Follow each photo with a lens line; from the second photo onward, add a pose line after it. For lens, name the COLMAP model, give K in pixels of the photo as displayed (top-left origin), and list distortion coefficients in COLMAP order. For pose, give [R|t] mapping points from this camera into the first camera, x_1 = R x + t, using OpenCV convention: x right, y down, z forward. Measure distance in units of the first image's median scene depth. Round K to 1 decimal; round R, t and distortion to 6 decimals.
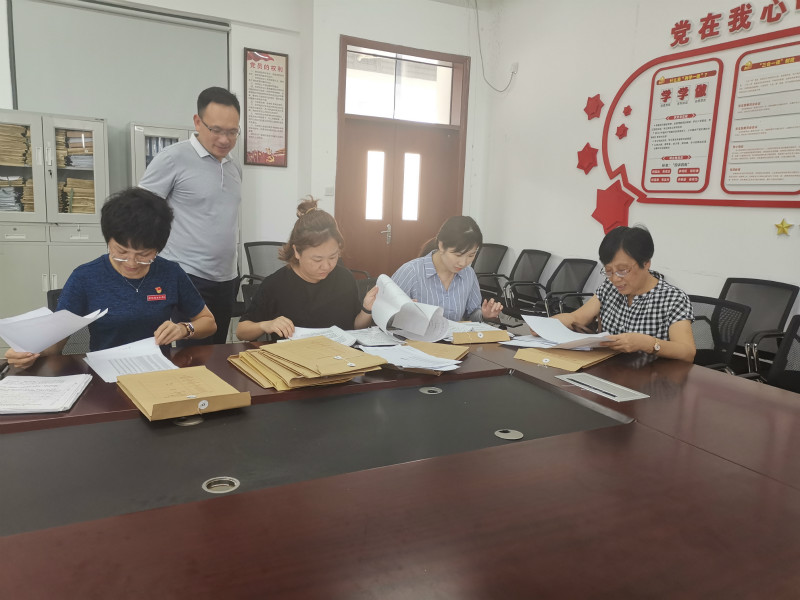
lens RADIAL K [[633.6, 0, 400.6], [0, 633.6, 298.1], [0, 0, 1]] dist [0.048099, 0.006929]
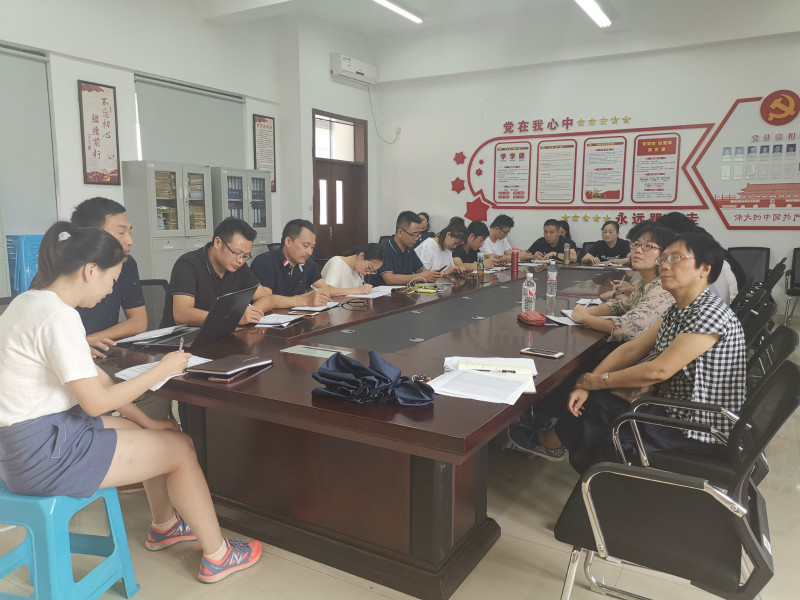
lens RADIAL K [[633.6, 0, 399.2], [0, 633.6, 295.2], [0, 0, 1]] dist [0.048099, 0.006929]
pose [[0.840836, -0.108504, 0.530303, -0.932394], [0.113231, 0.993286, 0.023697, 0.037204], [-0.529314, 0.040121, 0.847477, -0.494404]]
